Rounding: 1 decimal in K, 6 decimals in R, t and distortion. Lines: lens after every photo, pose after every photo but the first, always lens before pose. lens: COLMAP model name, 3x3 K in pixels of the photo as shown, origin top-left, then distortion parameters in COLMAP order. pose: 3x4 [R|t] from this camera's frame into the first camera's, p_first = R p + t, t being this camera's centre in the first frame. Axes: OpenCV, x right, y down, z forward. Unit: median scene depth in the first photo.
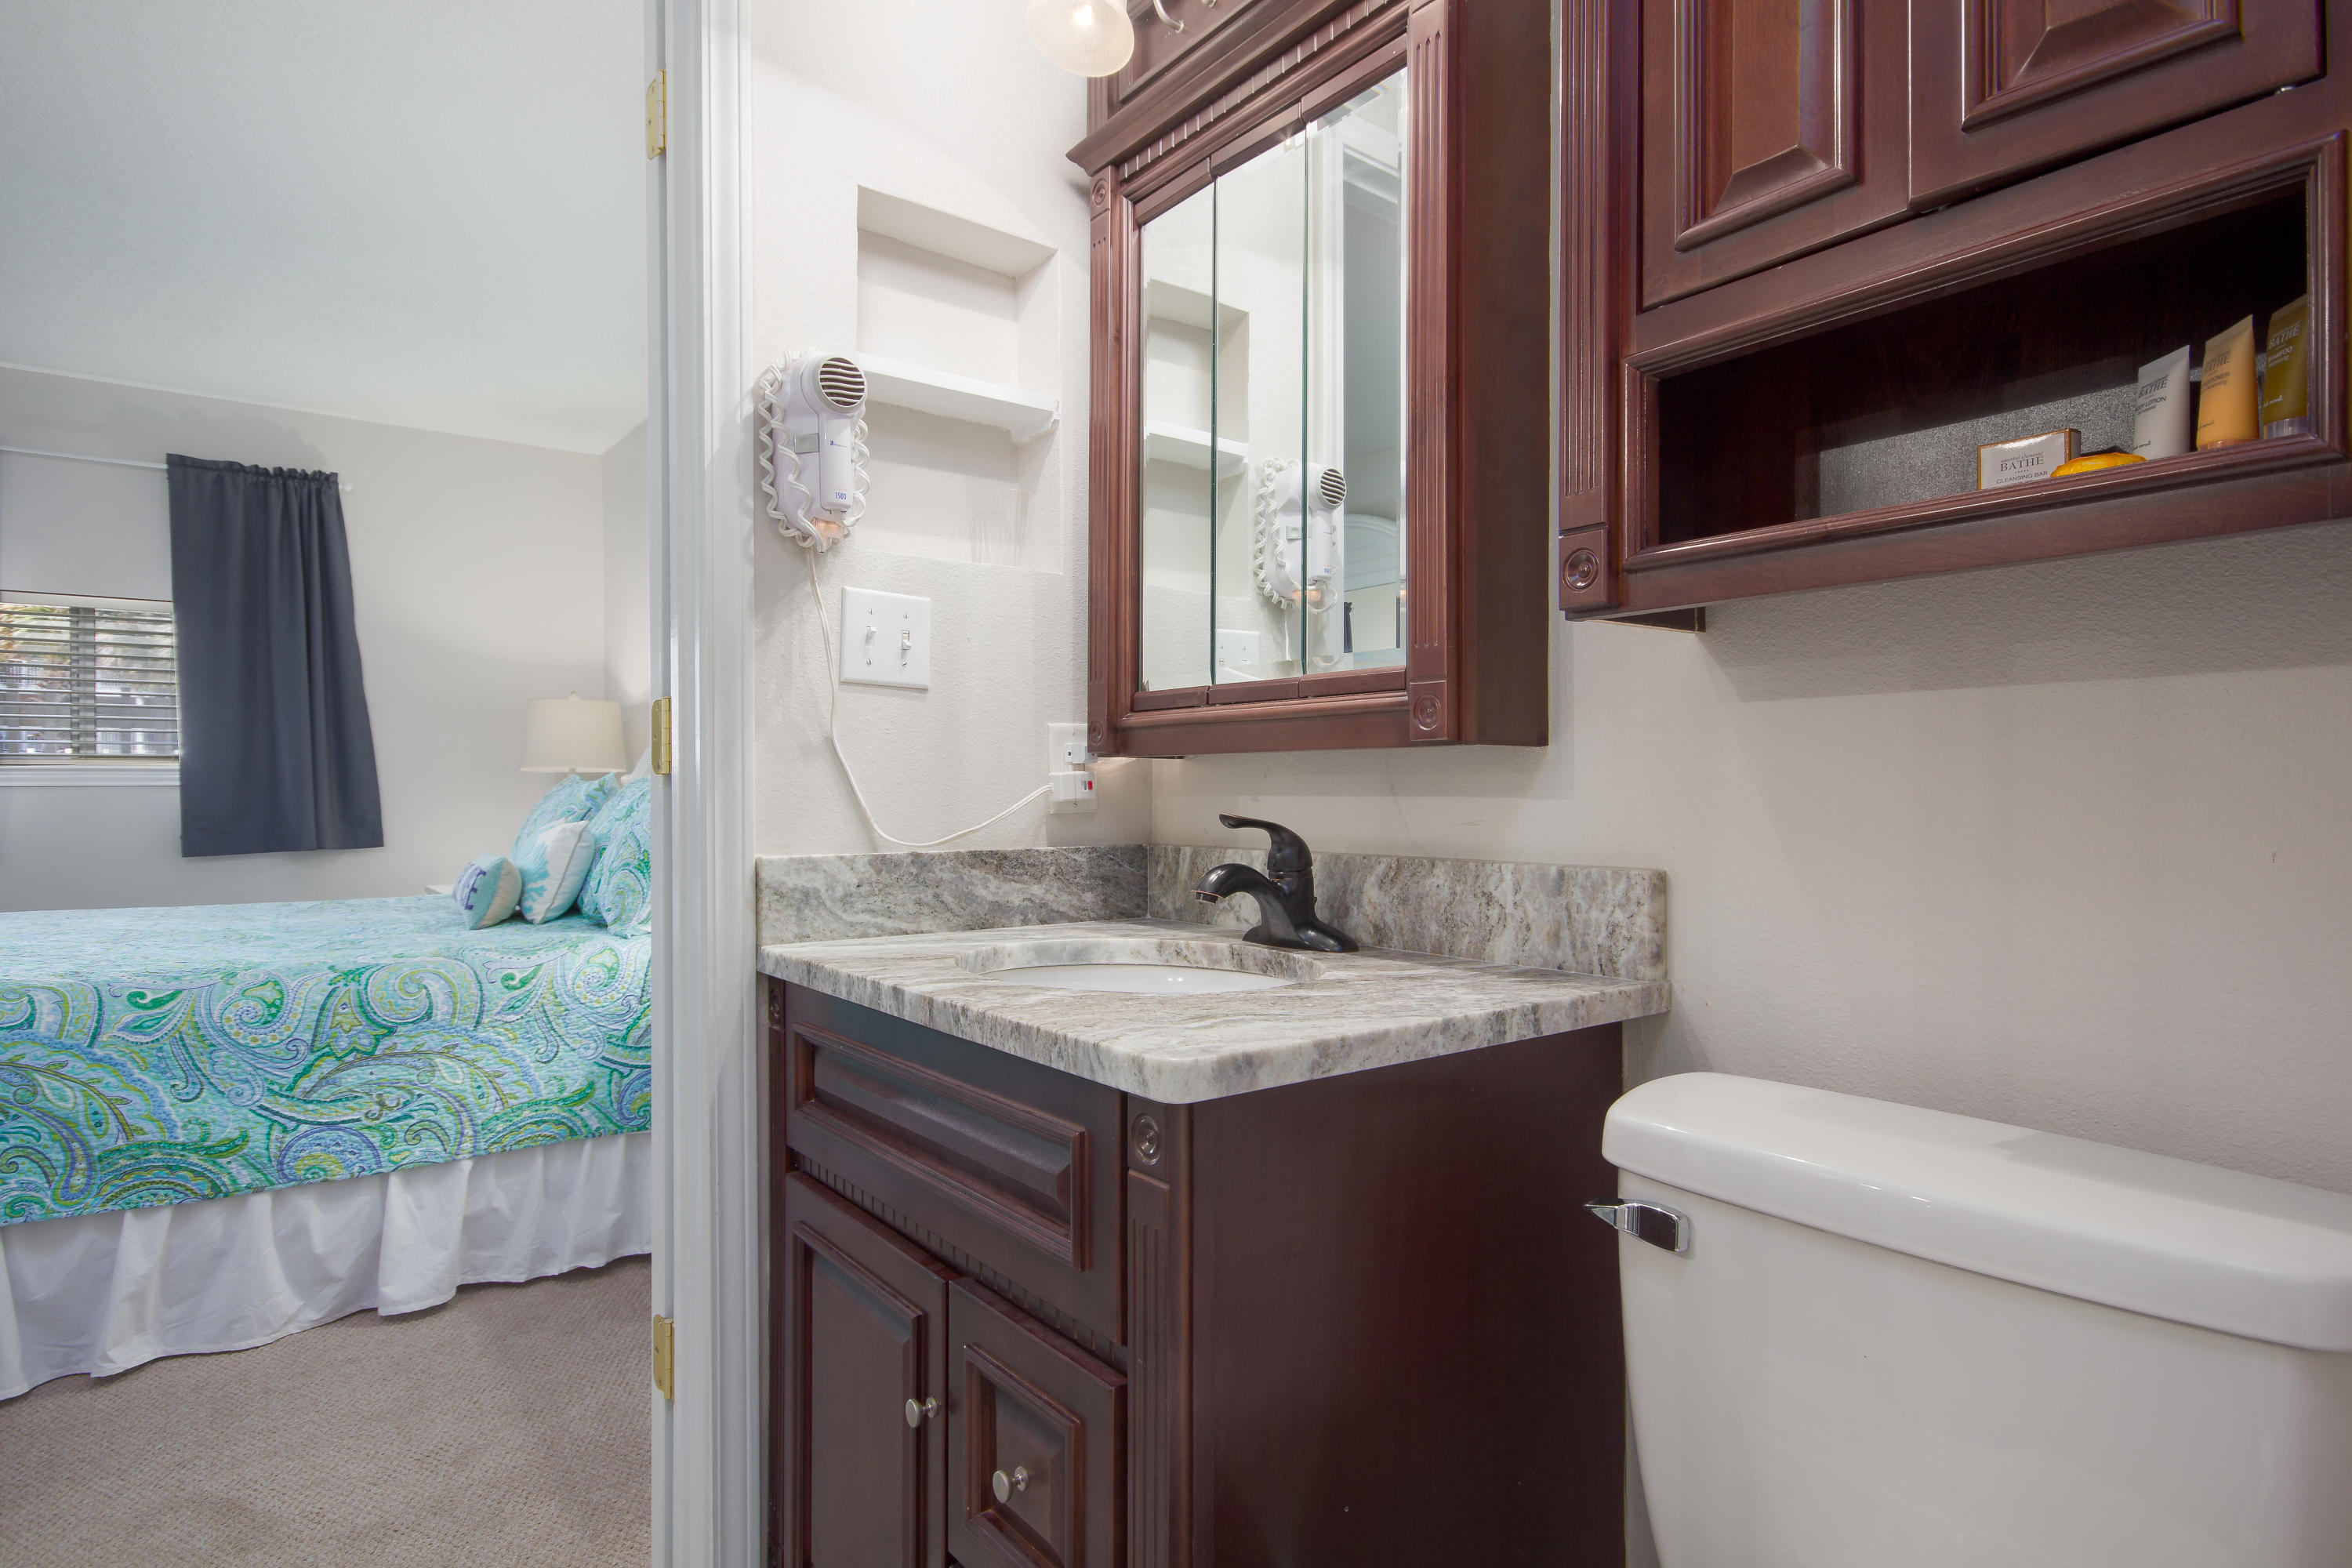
lens RADIAL K [[1256.0, 0, 1231.9], [0, 1256.0, 788.2], [0, 0, 1]] dist [0.006039, -0.007196]
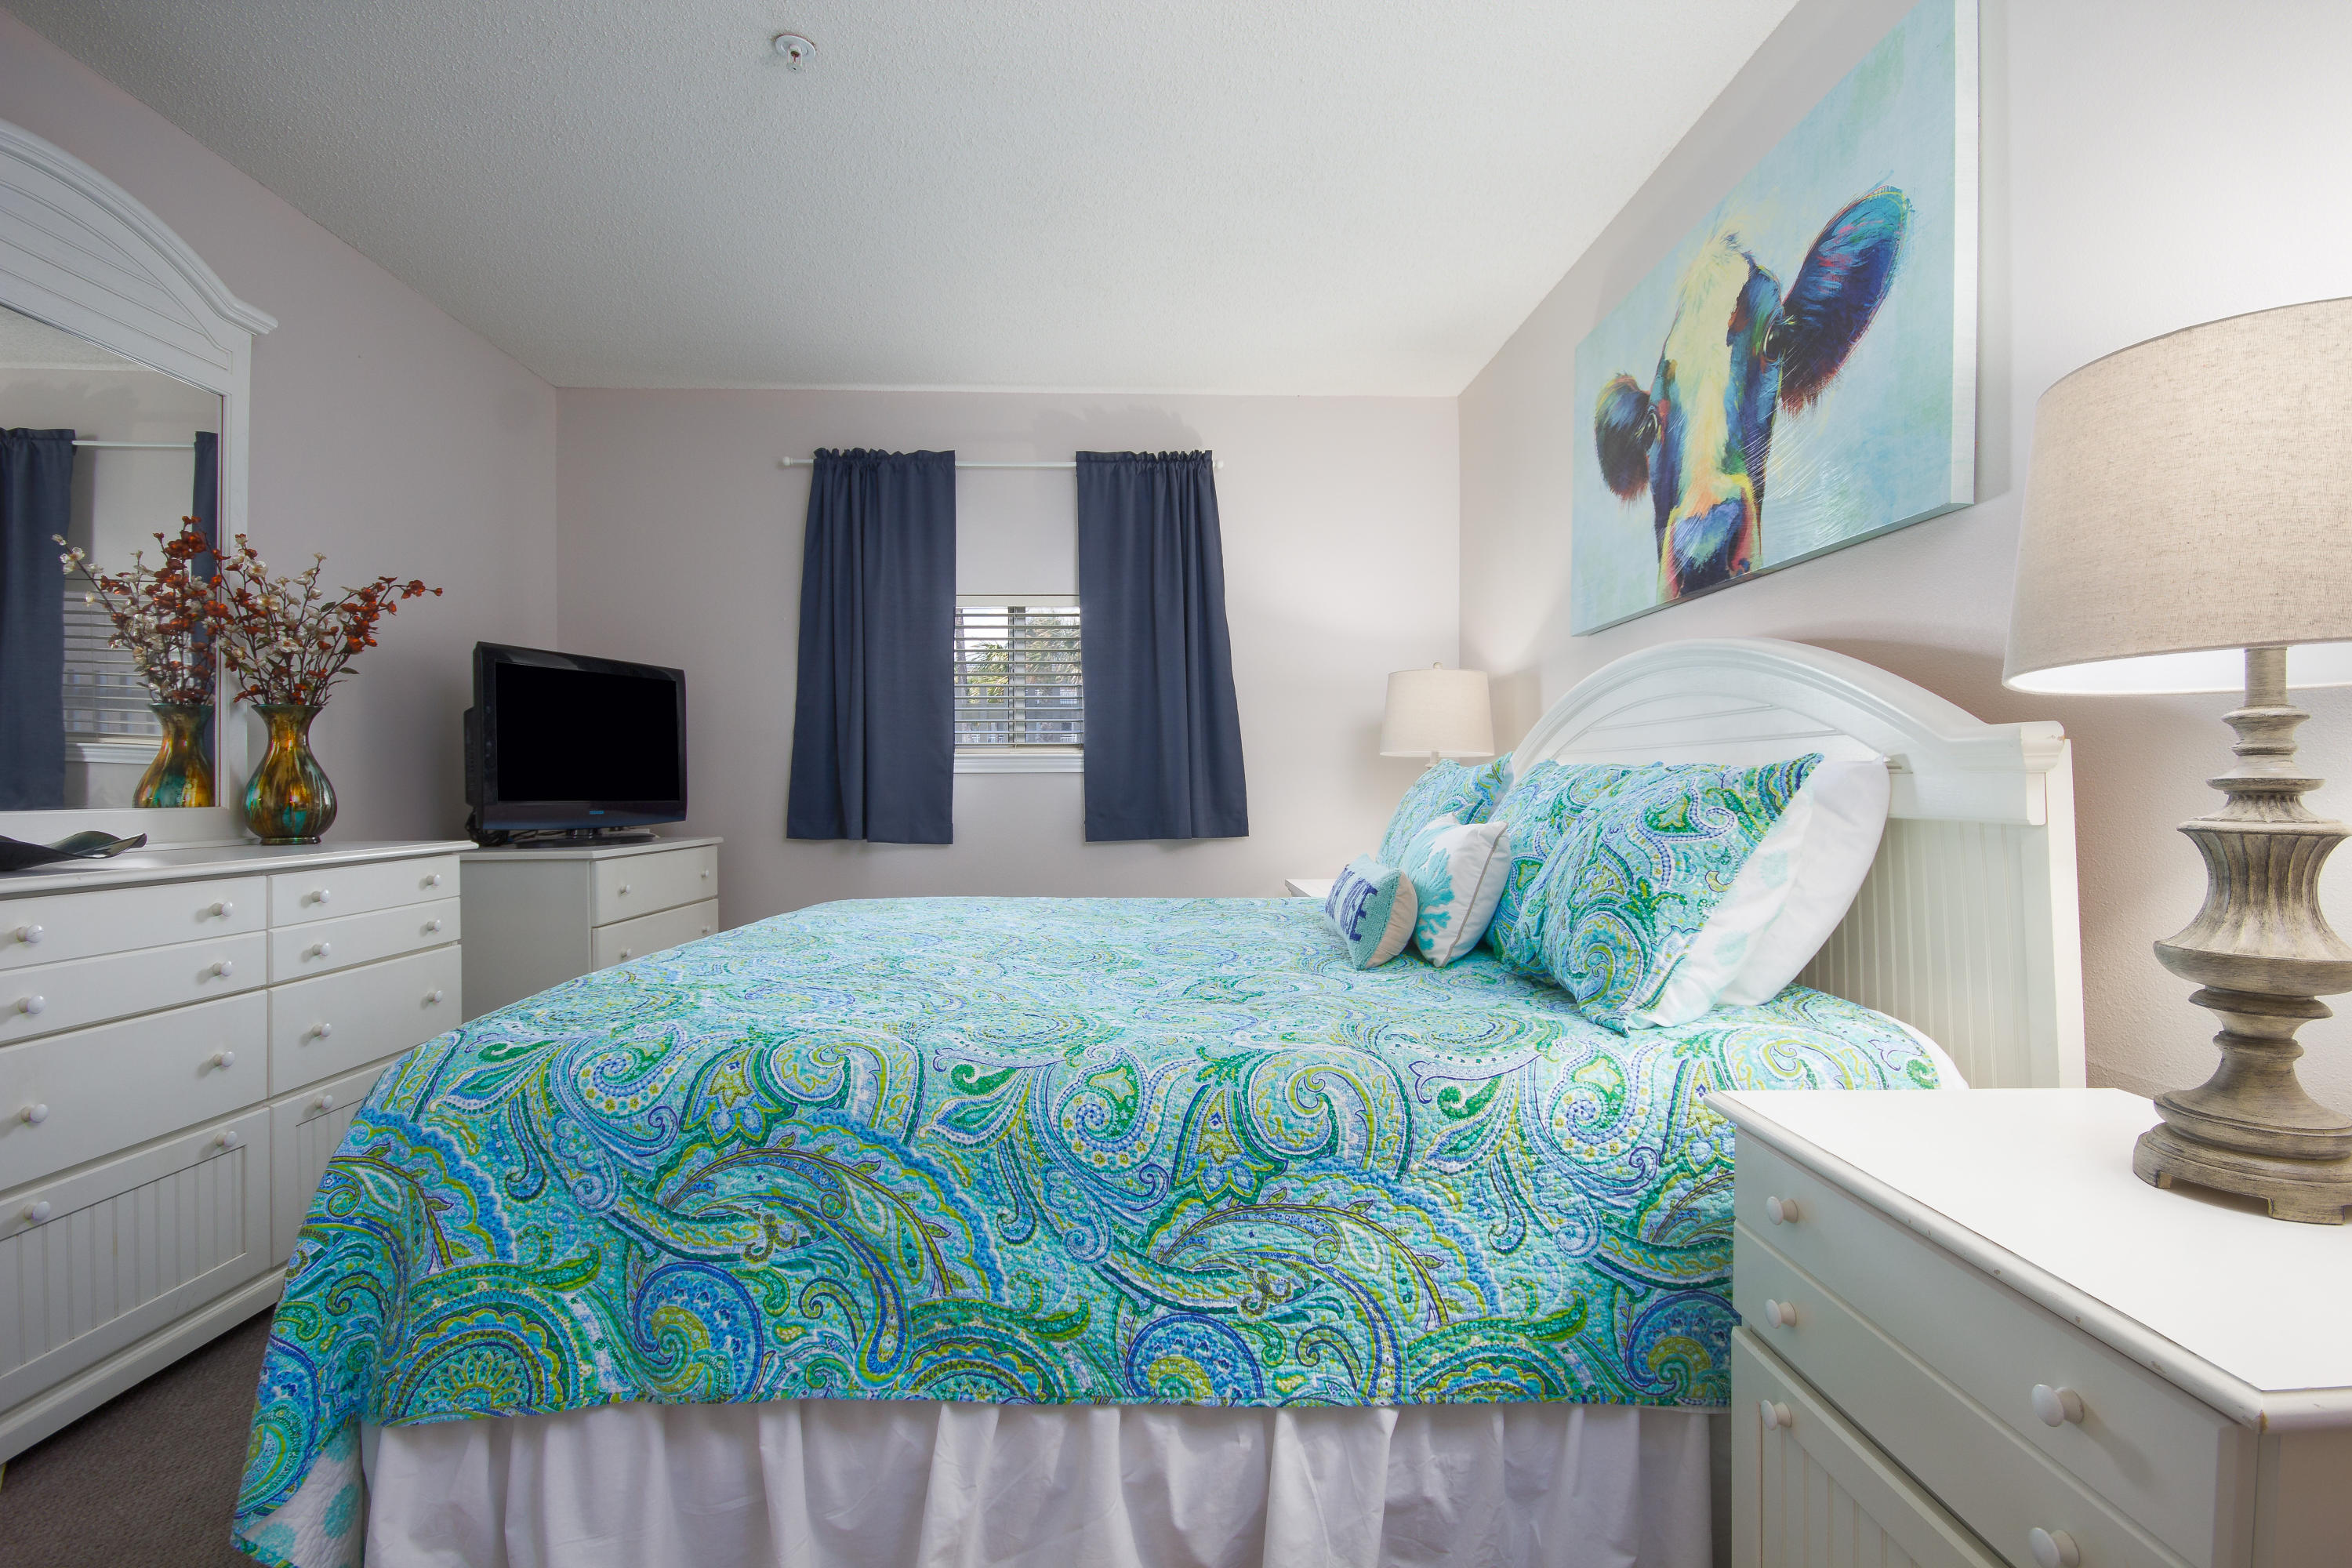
lens RADIAL K [[1151.0, 0, 1159.6], [0, 1151.0, 797.2], [0, 0, 1]] dist [0.000819, -0.000591]
pose [[0.790705, 0.016704, -0.611969, -0.386340], [-0.011219, 0.999855, 0.012796, 0.009416], [0.612094, -0.003252, 0.790778, 0.539274]]
